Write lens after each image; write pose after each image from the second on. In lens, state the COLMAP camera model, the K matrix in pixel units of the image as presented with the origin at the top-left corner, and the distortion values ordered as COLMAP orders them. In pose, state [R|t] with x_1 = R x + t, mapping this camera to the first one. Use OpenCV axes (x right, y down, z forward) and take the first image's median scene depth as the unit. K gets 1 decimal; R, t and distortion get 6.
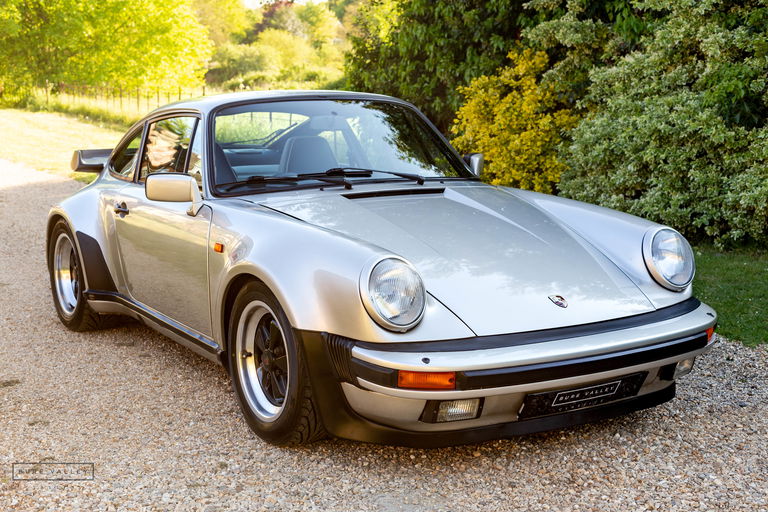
lens RADIAL K [[1083.1, 0, 367.7], [0, 1083.1, 254.0], [0, 0, 1]] dist [0.000849, 0.027338]
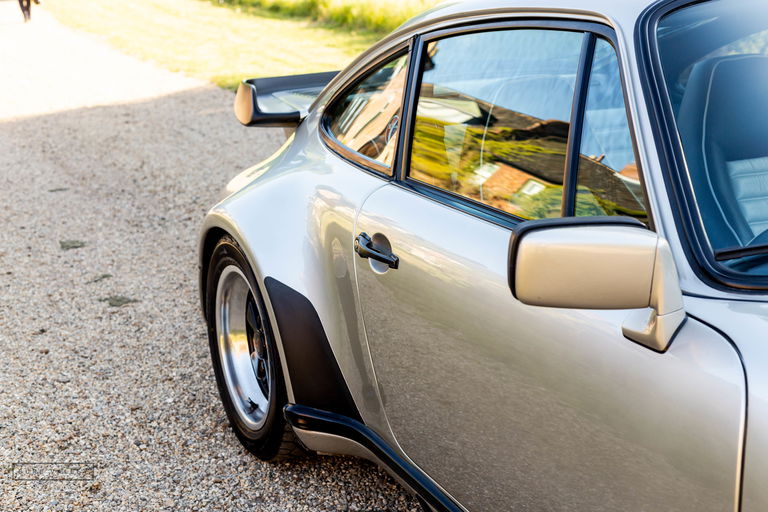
lens RADIAL K [[1187.1, 0, 384.0], [0, 1187.1, 256.0], [0, 0, 1]] dist [-0.004298, 0.060020]
pose [[0.992632, -0.006111, -0.121017, -0.183100], [0.017397, 0.995568, 0.092424, -0.090116], [0.119916, -0.093849, 0.988338, 0.588100]]
